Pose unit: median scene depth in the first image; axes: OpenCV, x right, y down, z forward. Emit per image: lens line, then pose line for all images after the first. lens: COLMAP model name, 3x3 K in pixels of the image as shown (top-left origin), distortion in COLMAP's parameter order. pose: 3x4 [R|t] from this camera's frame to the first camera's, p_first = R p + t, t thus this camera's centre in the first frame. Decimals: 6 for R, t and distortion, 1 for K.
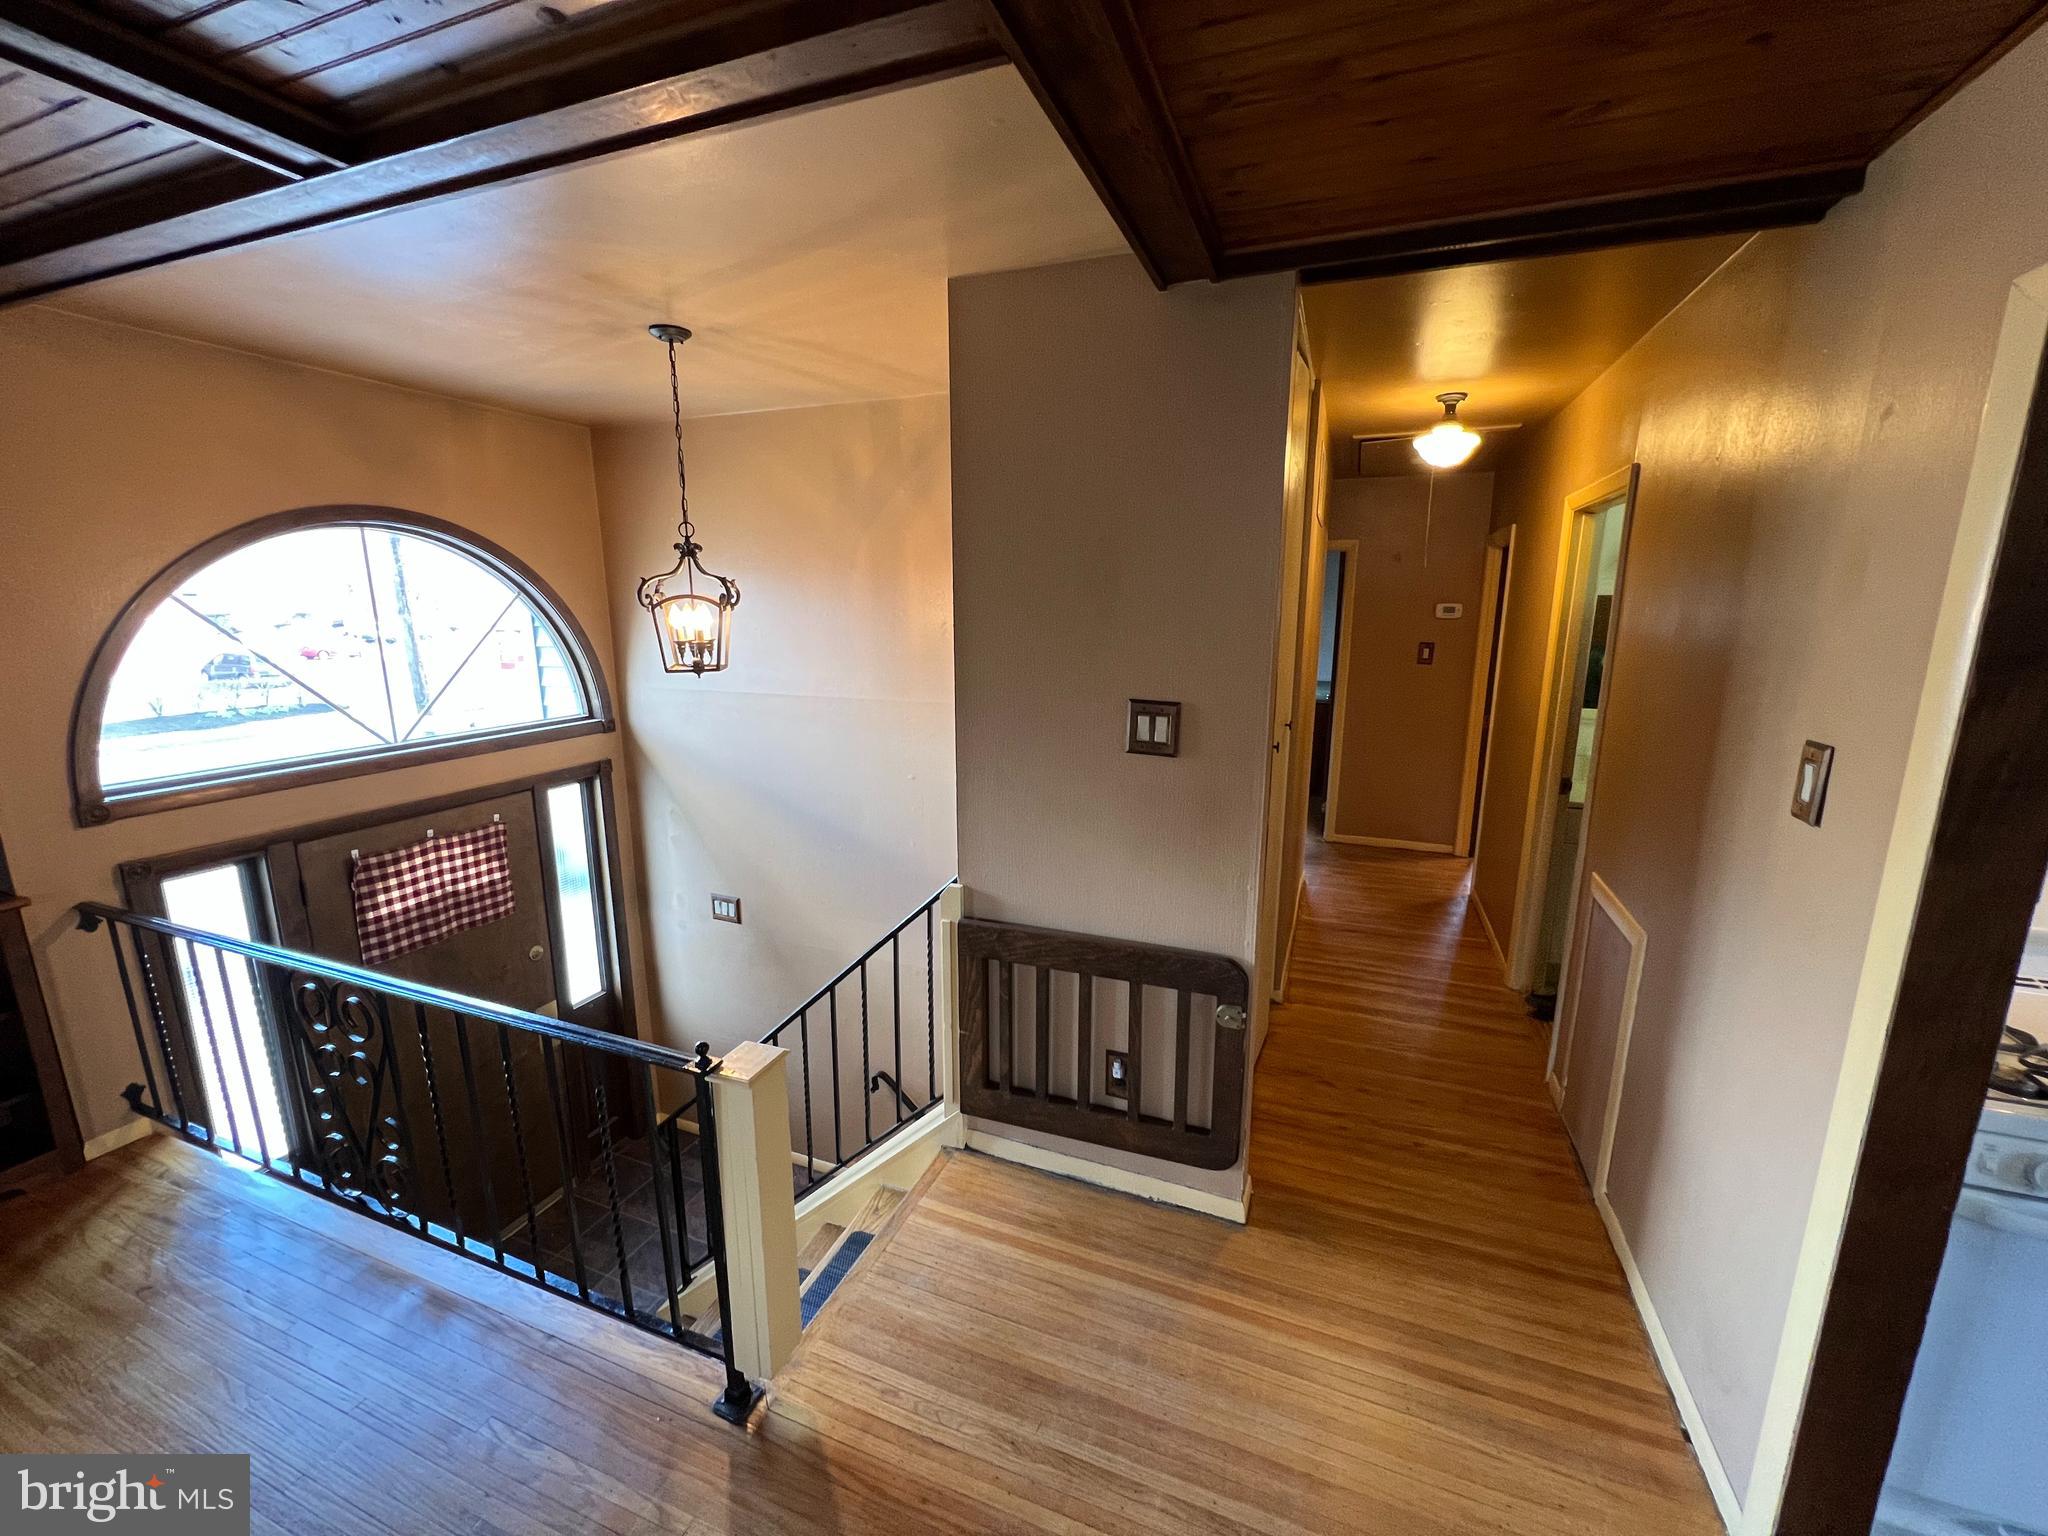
lens RADIAL K [[821.5, 0, 1021.1], [0, 821.5, 766.0], [0, 0, 1]] dist [0.000176, 0.000703]
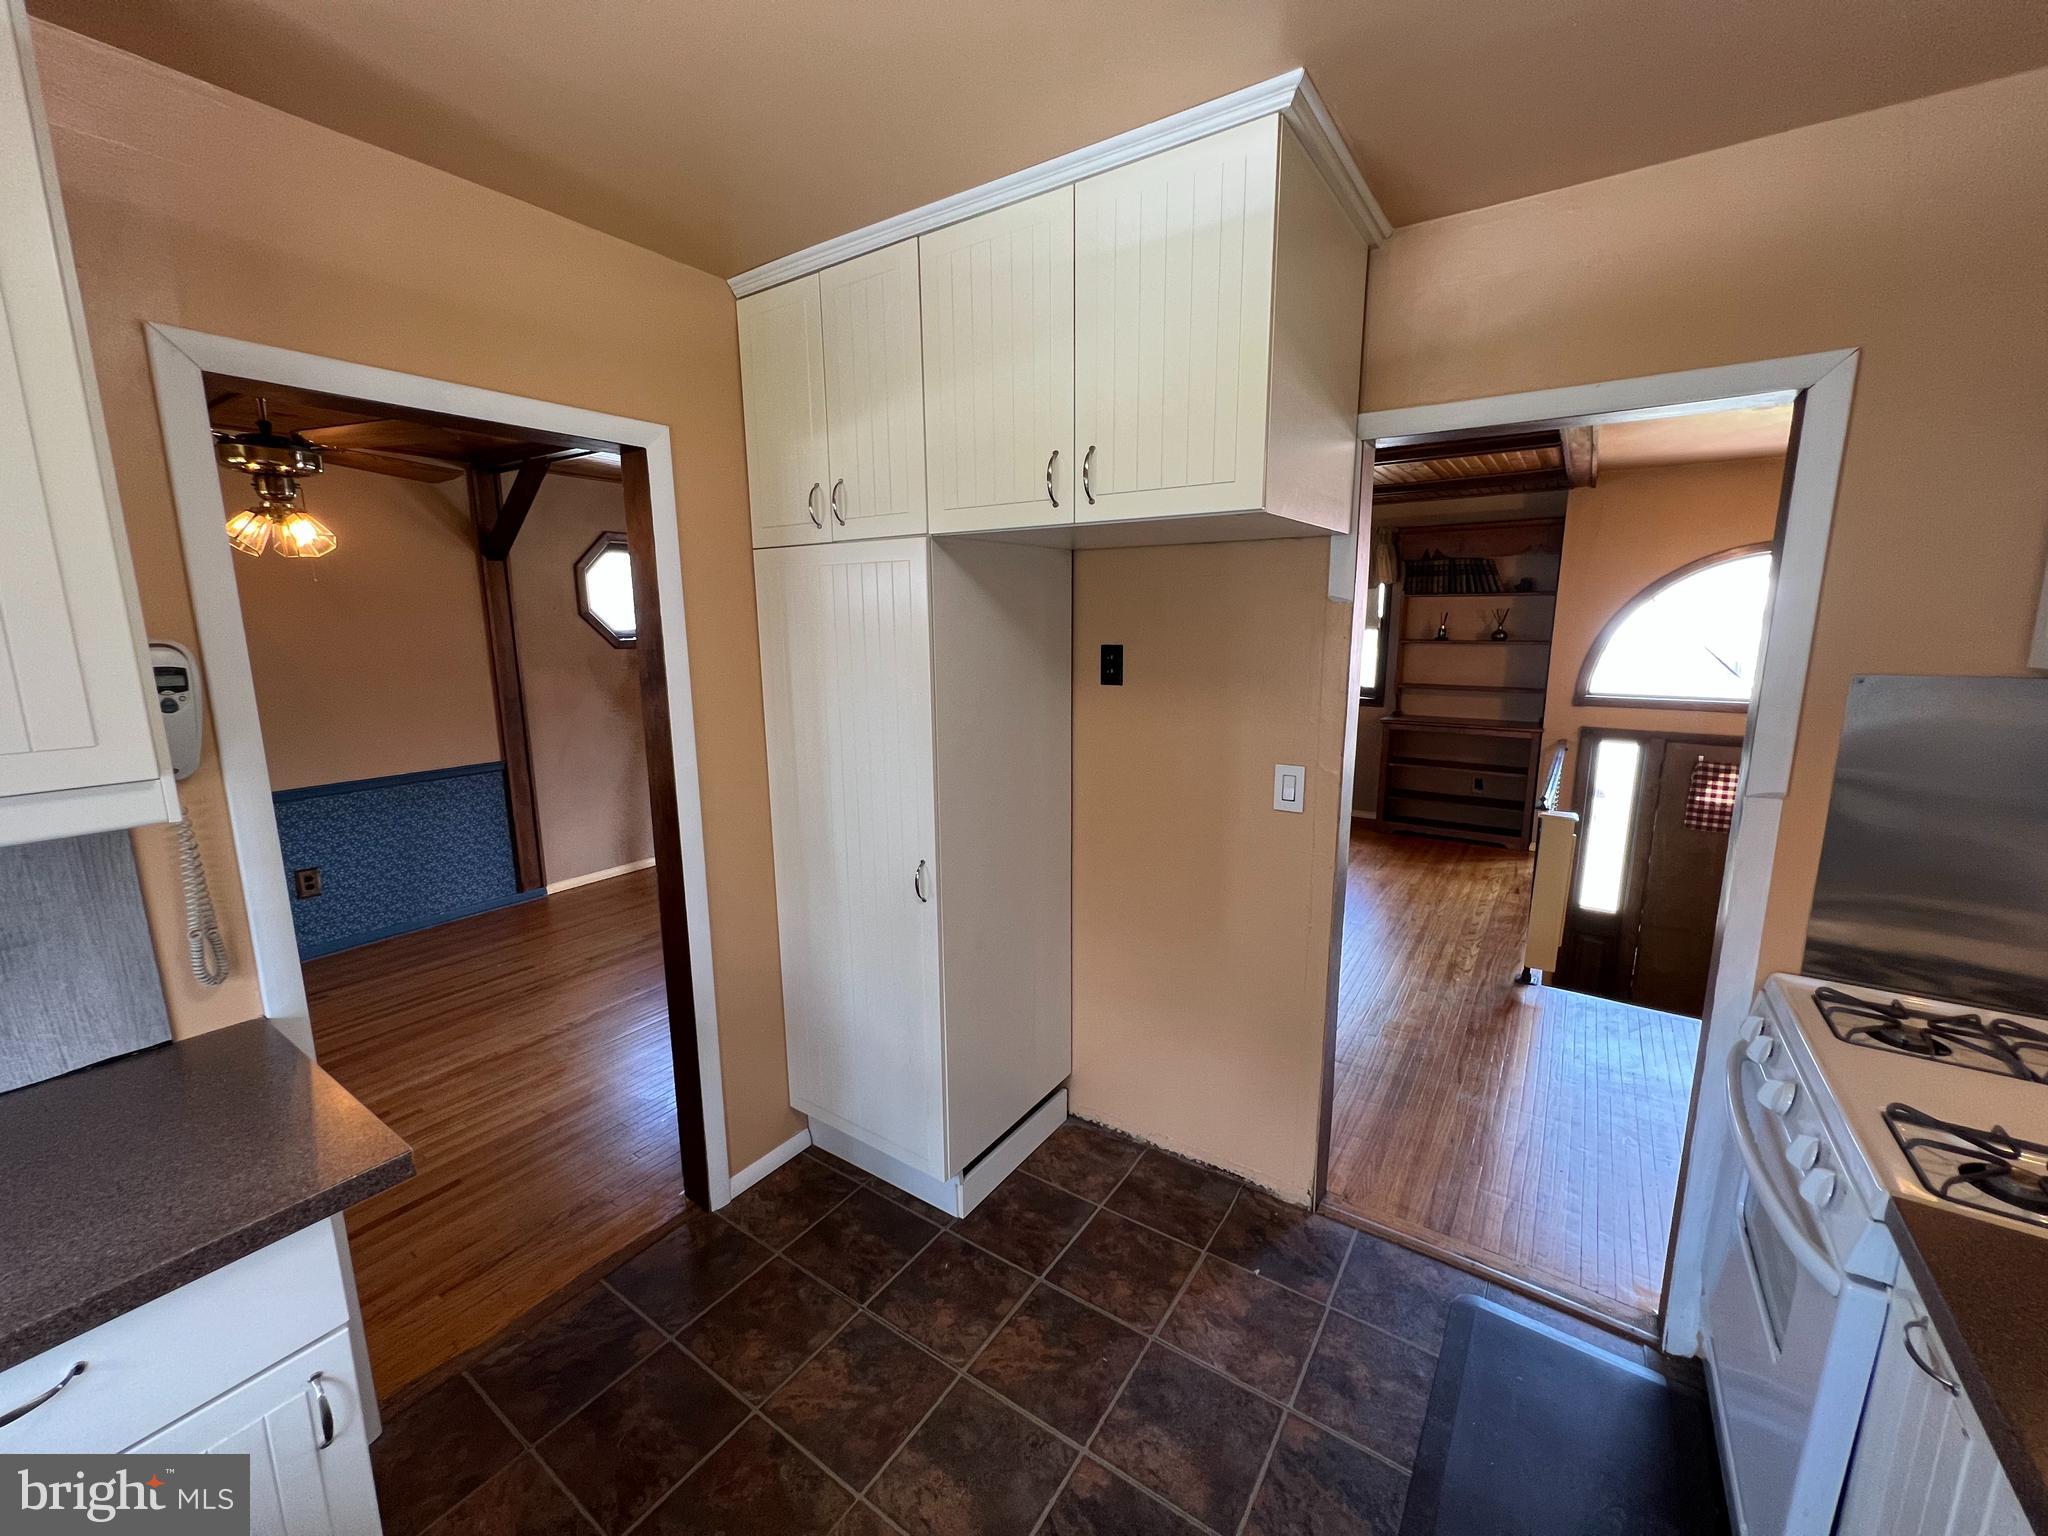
lens RADIAL K [[819.1, 0, 1021.3], [0, 819.1, 764.7], [0, 0, 1]] dist [-0.001618, -0.000193]
pose [[-0.223023, 0.180110, -0.958030, 1.262694], [-0.189221, 0.956092, 0.223795, 0.013705], [0.956272, 0.231191, -0.179150, 0.009254]]
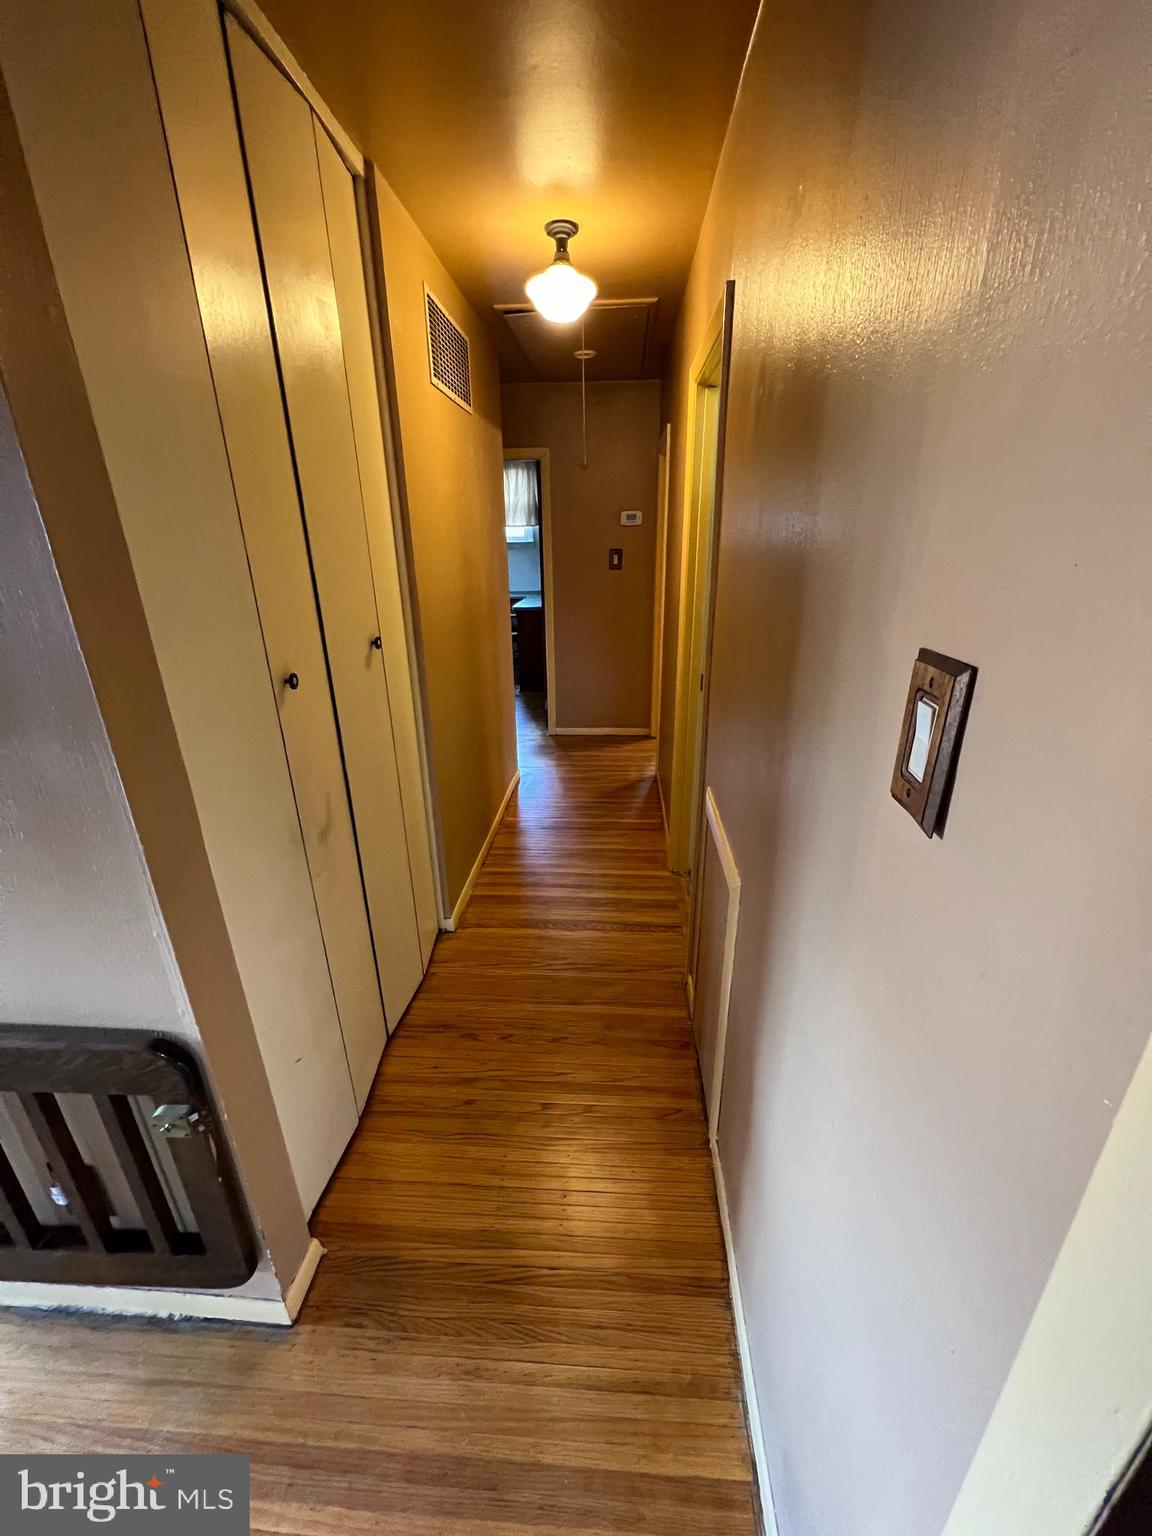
lens RADIAL K [[614.3, 0, 580.2], [0, 614.3, 766.2], [0, 0, 1]] dist [-0.001618, -0.000193]
pose [[0.951091, -0.121818, 0.283878, 0.376118], [0.073744, 0.981928, 0.174297, -0.023597], [-0.299980, -0.144837, 0.942886, 0.407657]]
